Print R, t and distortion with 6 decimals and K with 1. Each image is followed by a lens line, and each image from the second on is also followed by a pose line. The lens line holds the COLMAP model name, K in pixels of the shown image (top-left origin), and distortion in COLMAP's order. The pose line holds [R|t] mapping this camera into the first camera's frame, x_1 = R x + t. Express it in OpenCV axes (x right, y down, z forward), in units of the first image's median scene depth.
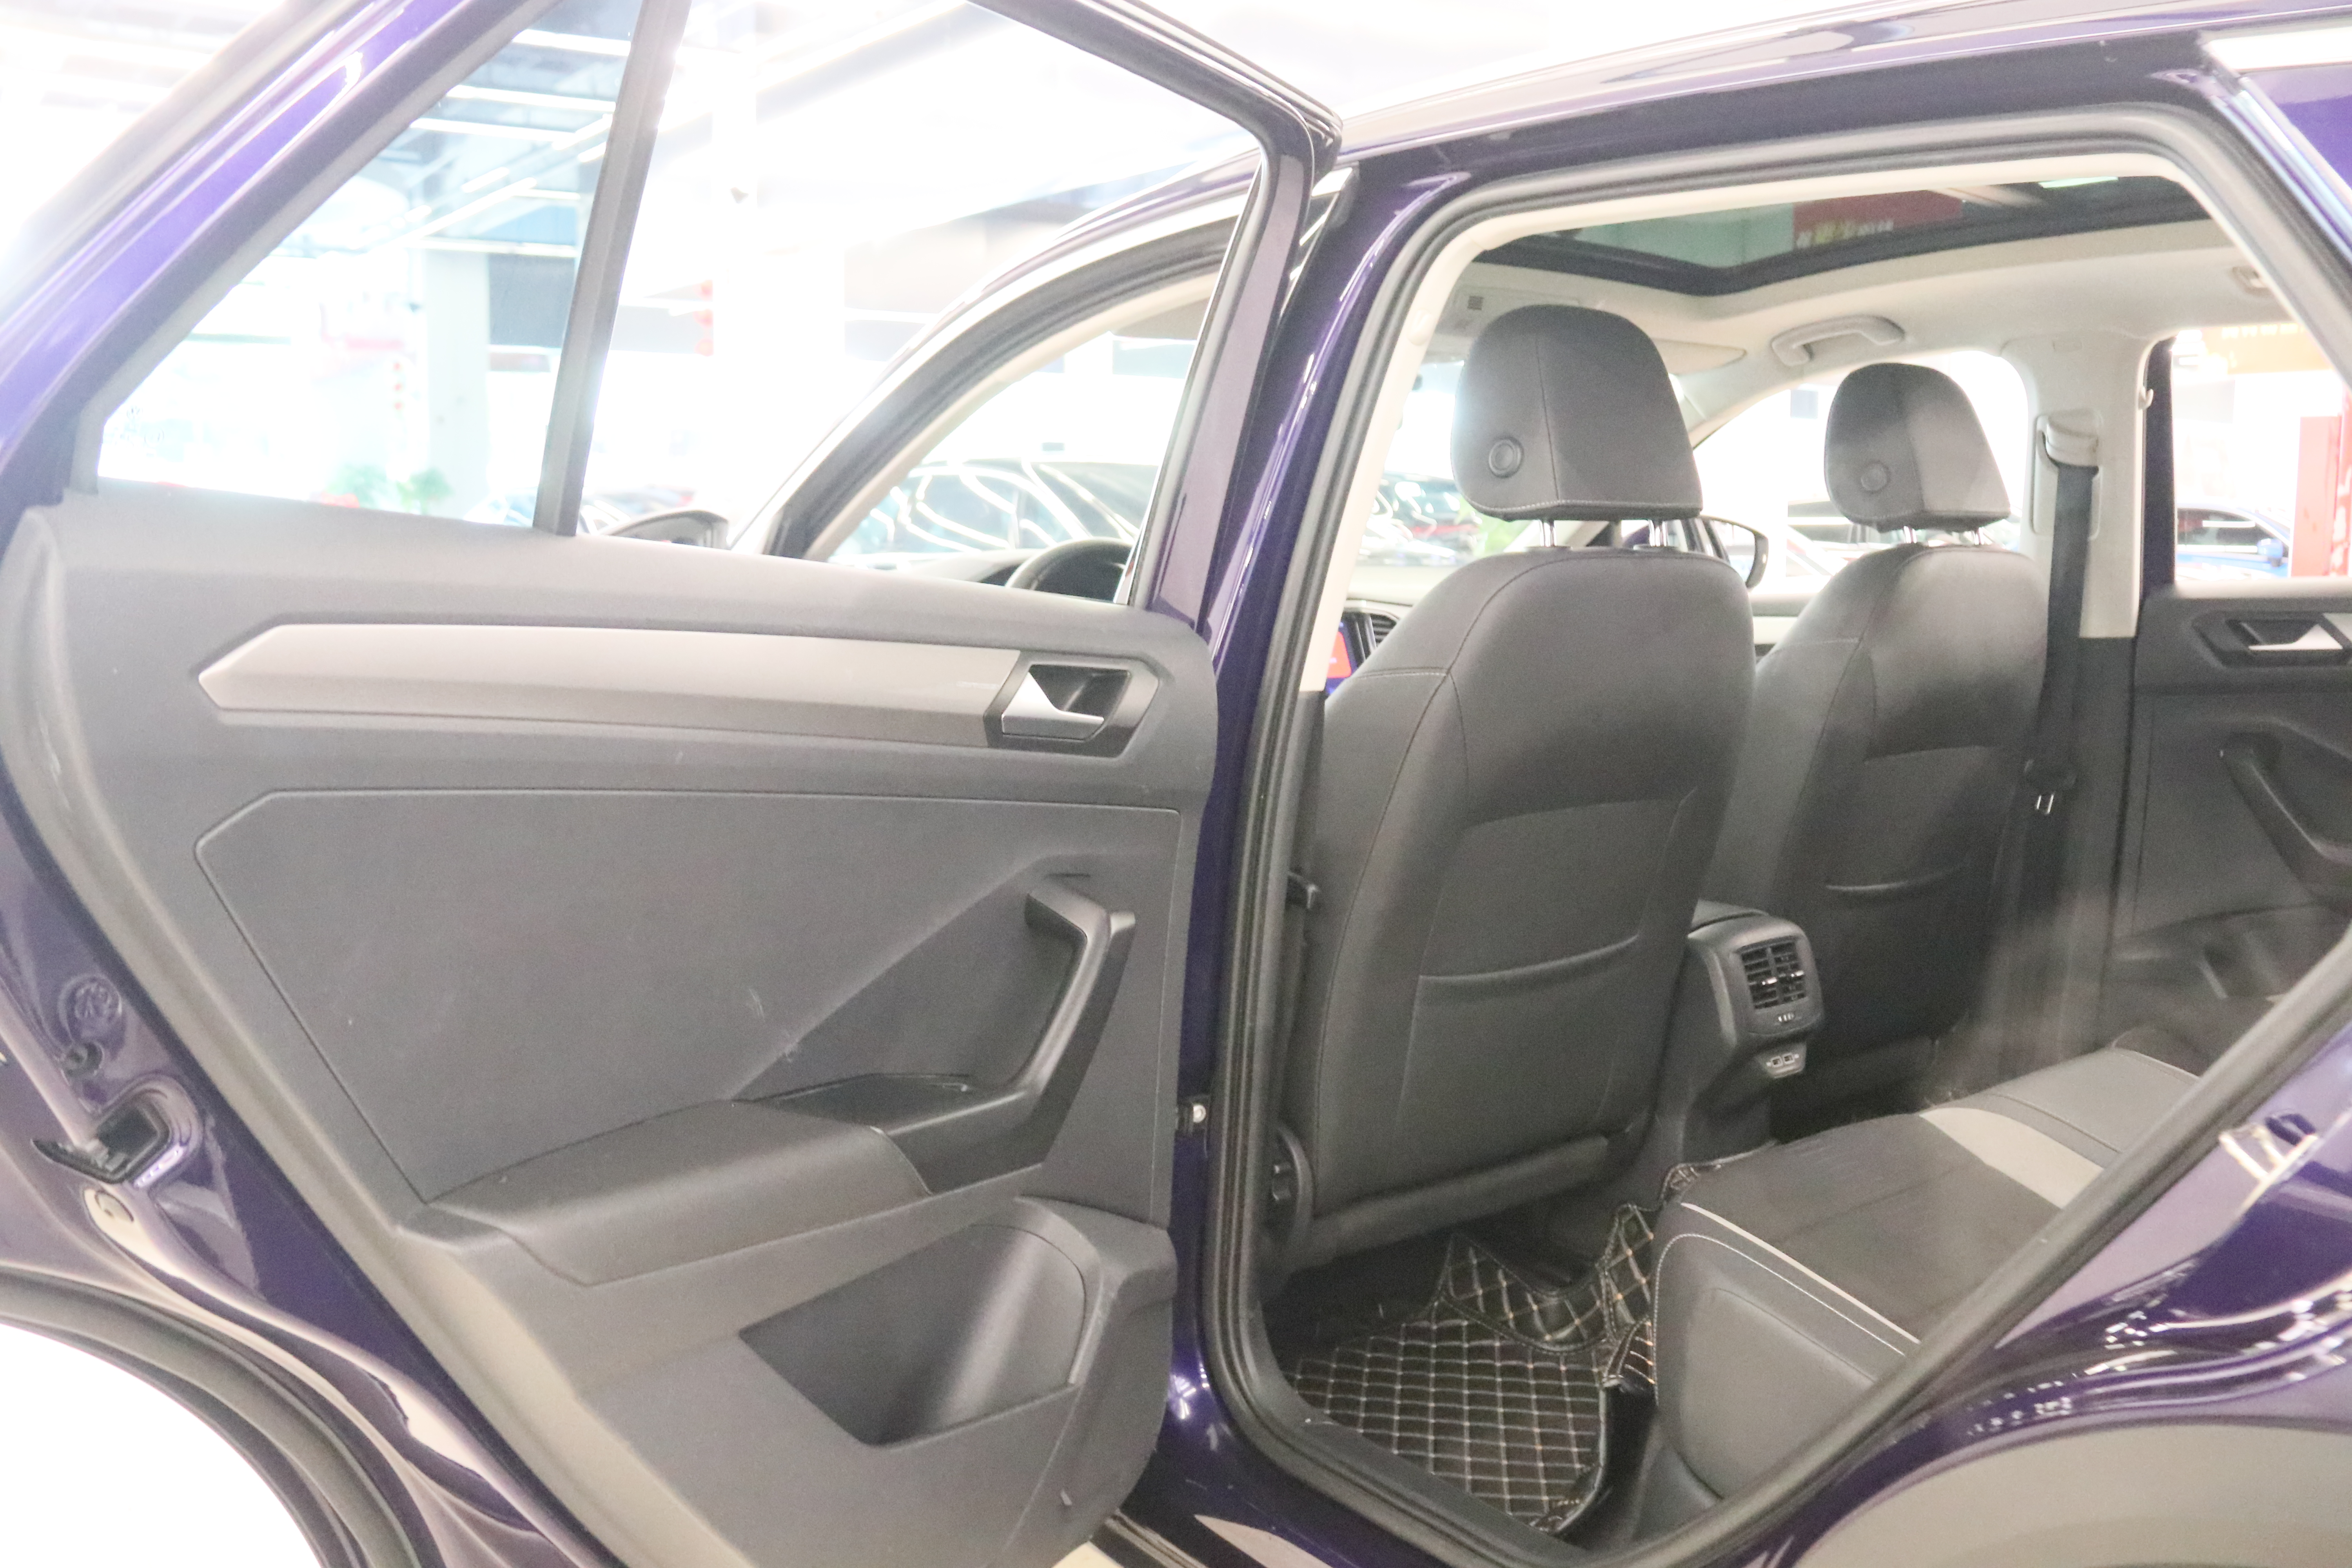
lens RADIAL K [[1950.7, 0, 1240.8], [0, 1950.7, 751.0], [0, 0, 1]] dist [-0.189896, 0.125032]
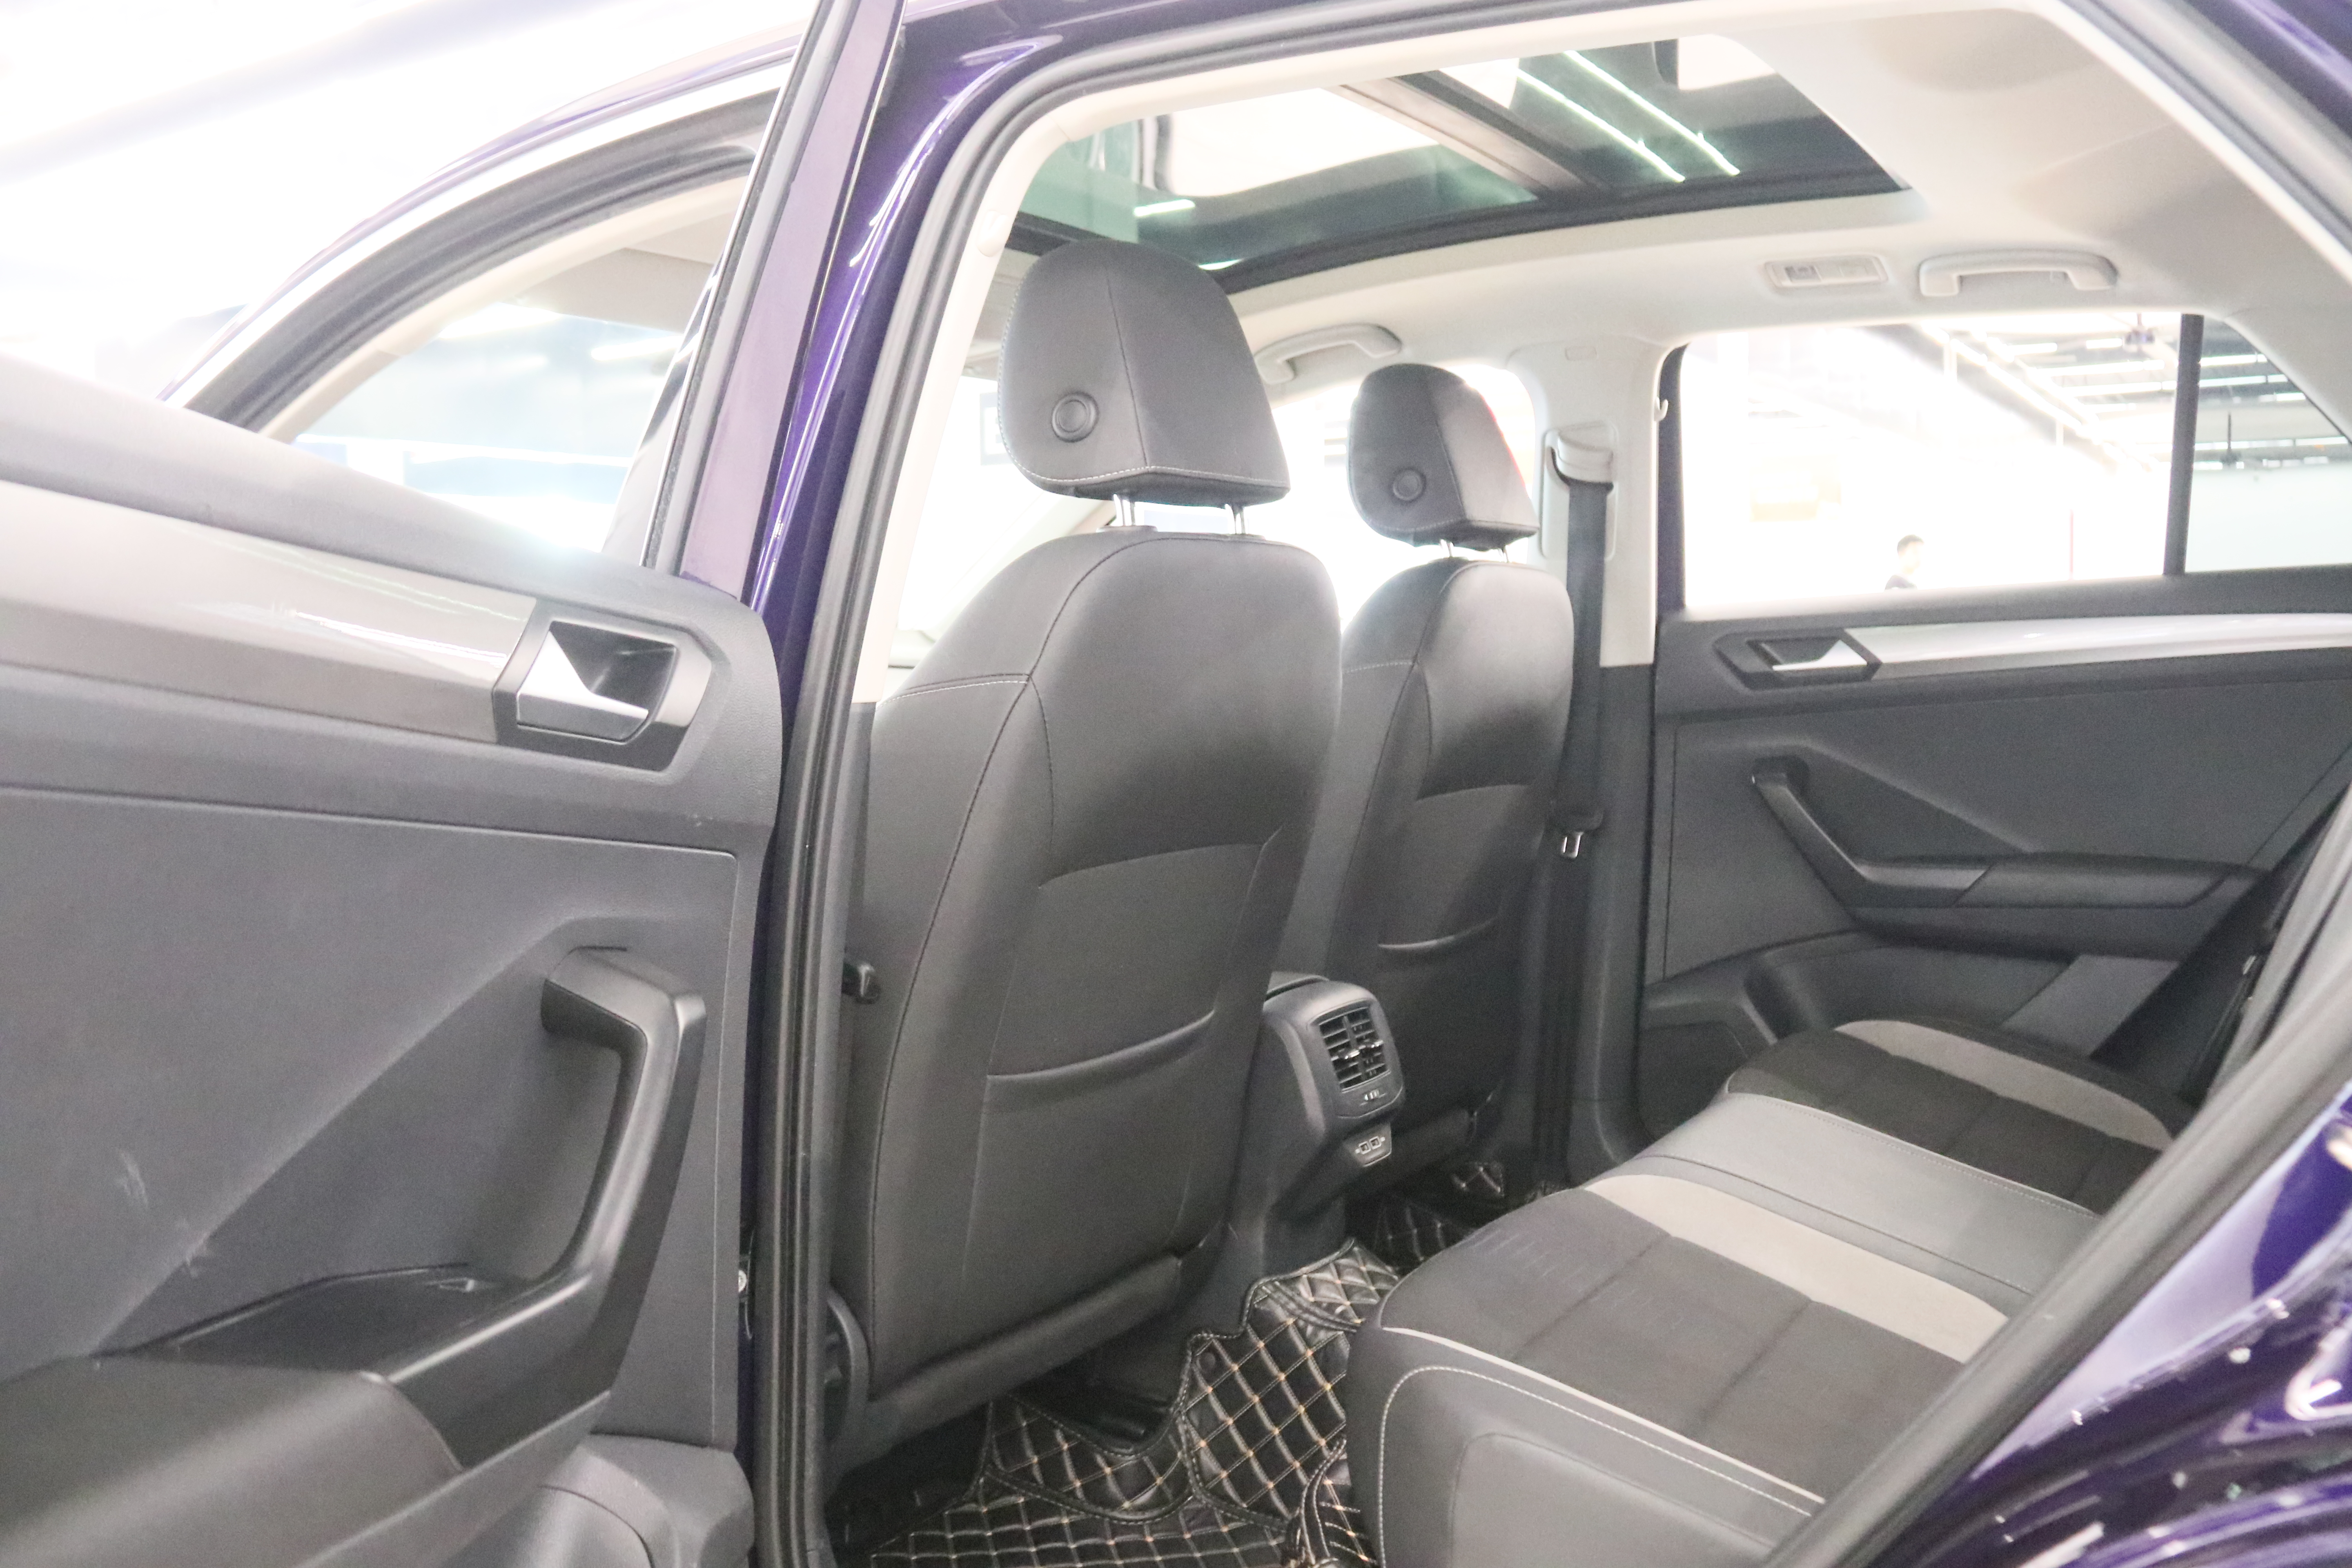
lens RADIAL K [[1950.7, 0, 1240.8], [0, 1950.7, 751.0], [0, 0, 1]] dist [-0.189896, 0.125032]
pose [[0.937845, -0.033424, 0.345441, -0.066571], [0.054628, 0.997161, -0.051829, 0.026385], [-0.342728, 0.067479, 0.937008, 0.190075]]
